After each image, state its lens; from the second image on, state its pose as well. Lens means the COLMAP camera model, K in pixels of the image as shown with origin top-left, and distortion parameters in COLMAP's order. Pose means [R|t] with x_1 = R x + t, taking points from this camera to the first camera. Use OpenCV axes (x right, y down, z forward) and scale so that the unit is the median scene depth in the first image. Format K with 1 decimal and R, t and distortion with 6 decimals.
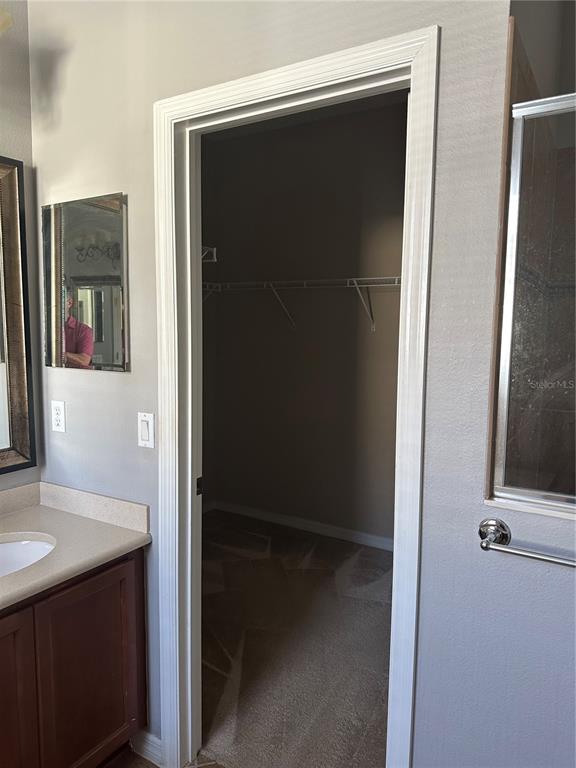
lens RADIAL K [[536.6, 0, 287.2], [0, 536.6, 380.7], [0, 0, 1]] dist [0.038262, -0.064081]
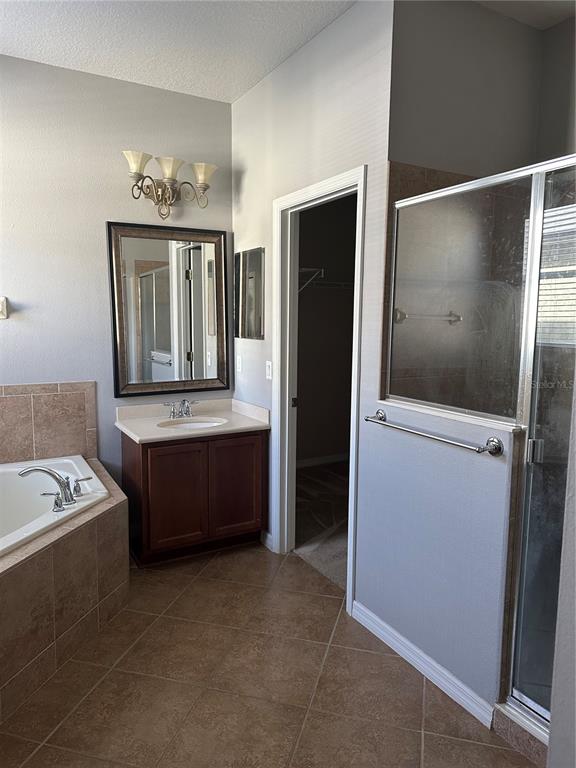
lens RADIAL K [[536.6, 0, 287.2], [0, 536.6, 380.7], [0, 0, 1]] dist [0.038262, -0.064081]
pose [[0.866748, 0.052734, -0.495951, 0.697551], [-0.041389, 0.998570, 0.033843, 0.058106], [0.497026, -0.008807, 0.867691, -0.585312]]
